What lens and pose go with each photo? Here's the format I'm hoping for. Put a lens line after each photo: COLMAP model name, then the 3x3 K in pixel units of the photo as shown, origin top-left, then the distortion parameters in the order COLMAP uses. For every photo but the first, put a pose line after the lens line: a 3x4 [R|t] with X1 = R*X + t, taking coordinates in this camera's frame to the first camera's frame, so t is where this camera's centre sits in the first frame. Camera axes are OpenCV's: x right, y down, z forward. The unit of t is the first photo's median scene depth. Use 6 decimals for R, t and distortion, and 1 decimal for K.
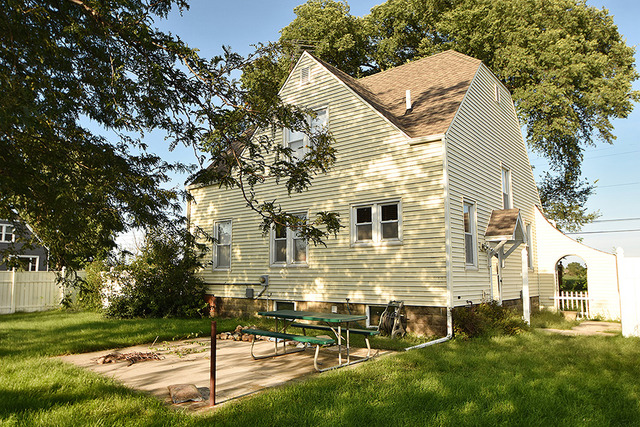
lens RADIAL K [[455.2, 0, 320.5], [0, 455.2, 216.3], [0, 0, 1]] dist [-0.007152, -0.001888]
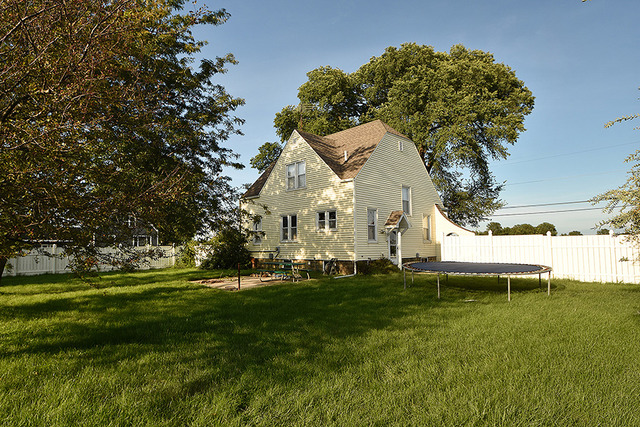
lens RADIAL K [[353.3, 0, 319.5], [0, 353.3, 213.0], [0, 0, 1]] dist [-0.000511, 0.000145]
pose [[0.994967, -0.022453, -0.097653, 0.233119], [0.026282, 0.998928, 0.038099, -0.075645], [0.096693, -0.040473, 0.994491, -0.538730]]
